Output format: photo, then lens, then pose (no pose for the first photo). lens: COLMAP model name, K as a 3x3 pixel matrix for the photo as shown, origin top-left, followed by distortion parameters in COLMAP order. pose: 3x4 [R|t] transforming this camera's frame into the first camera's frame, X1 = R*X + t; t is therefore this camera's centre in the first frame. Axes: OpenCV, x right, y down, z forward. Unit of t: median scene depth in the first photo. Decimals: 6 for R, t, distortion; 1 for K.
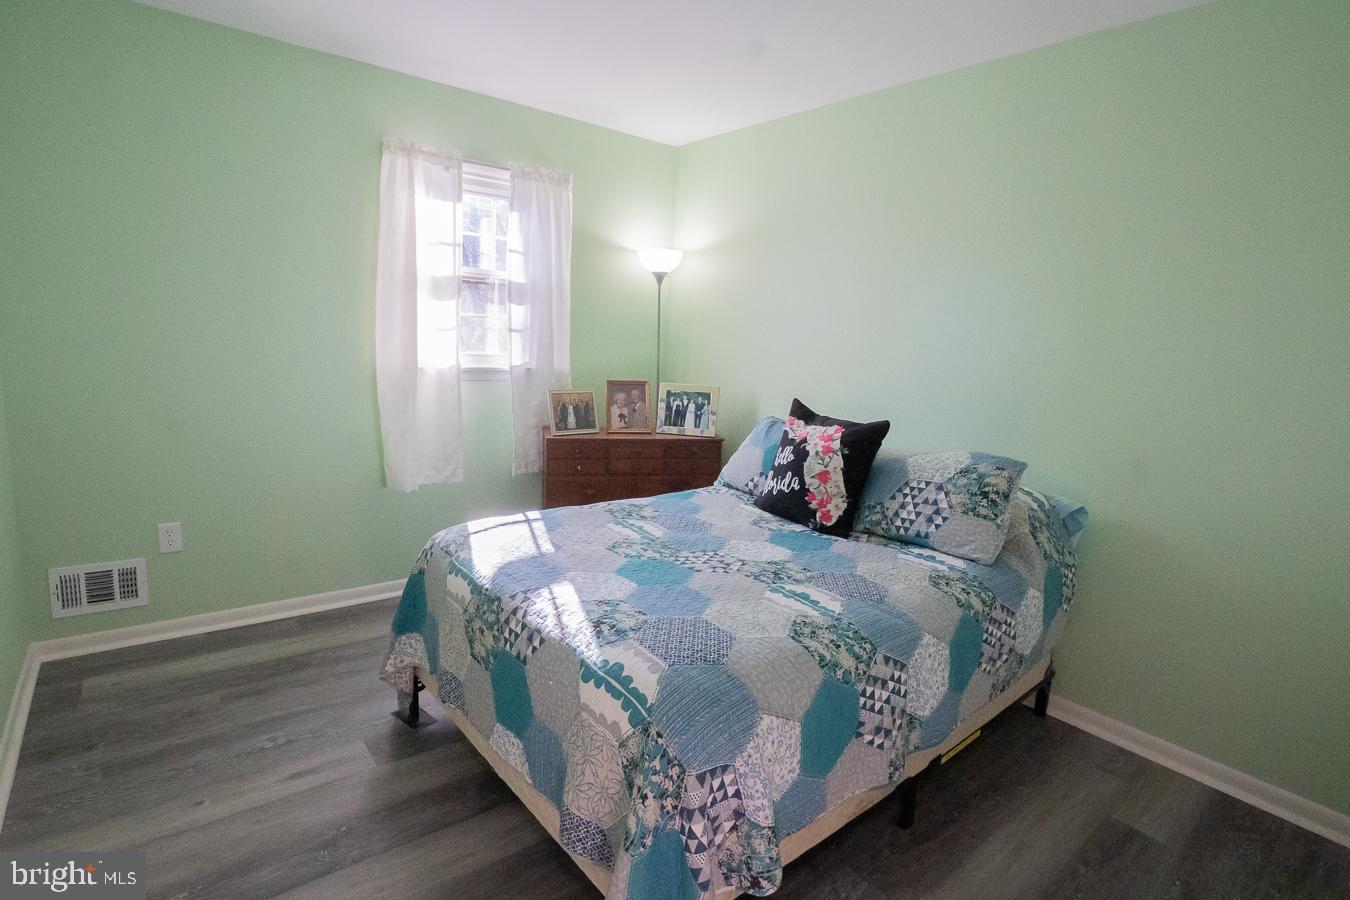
lens RADIAL K [[667.6, 0, 677.4], [0, 667.6, 450.8], [0, 0, 1]] dist [-0.038475, 0.000192]
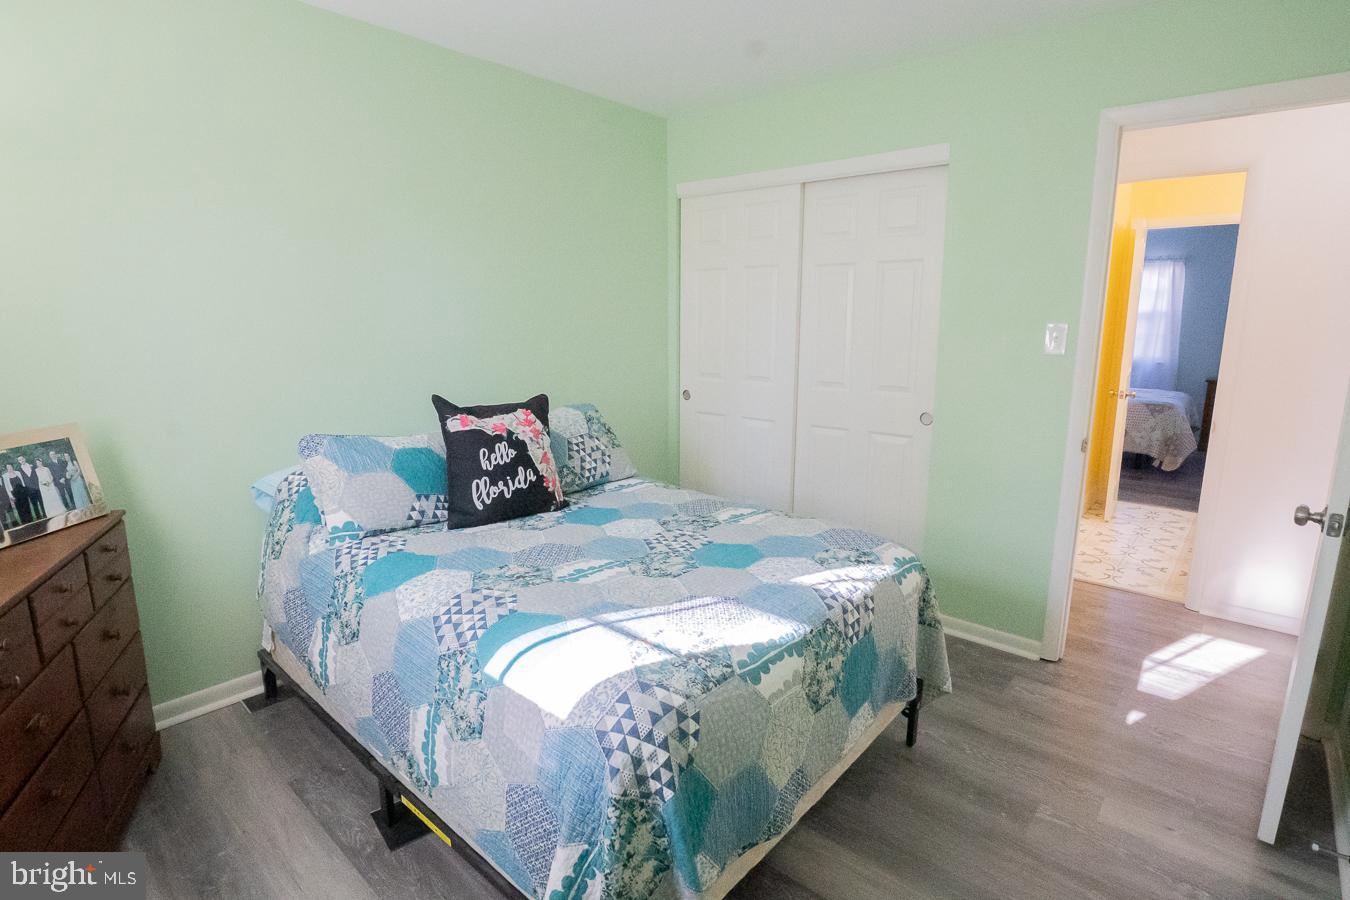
lens RADIAL K [[667.6, 0, 677.1], [0, 667.6, 446.8], [0, 0, 1]] dist [-0.038475, 0.000192]
pose [[-0.147720, -0.237678, 0.960046, -0.856718], [0.155162, 0.953106, 0.259834, -0.231860], [-0.976782, 0.187345, -0.103914, 0.991786]]
